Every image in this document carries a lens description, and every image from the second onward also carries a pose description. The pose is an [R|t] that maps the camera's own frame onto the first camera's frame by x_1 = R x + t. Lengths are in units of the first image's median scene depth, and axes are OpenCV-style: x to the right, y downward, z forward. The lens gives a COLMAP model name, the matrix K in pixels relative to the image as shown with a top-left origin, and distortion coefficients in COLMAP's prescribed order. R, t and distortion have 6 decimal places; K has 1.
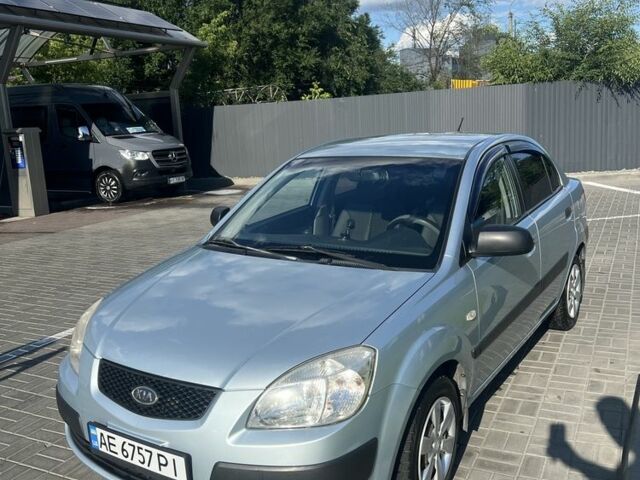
lens RADIAL K [[615.8, 0, 298.0], [0, 615.8, 240.0], [0, 0, 1]] dist [0.018940, 0.000939]
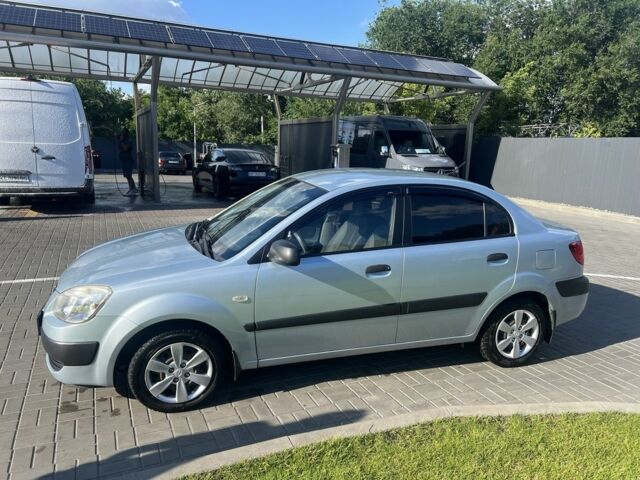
lens RADIAL K [[470.6, 0, 319.3], [0, 470.6, 220.7], [0, 0, 1]] dist [0.003924, -0.045280]
pose [[0.789288, 0.167915, -0.590617, 0.202688], [-0.182717, 0.982537, 0.035159, -0.023785], [0.586207, 0.080165, 0.806186, 0.045333]]
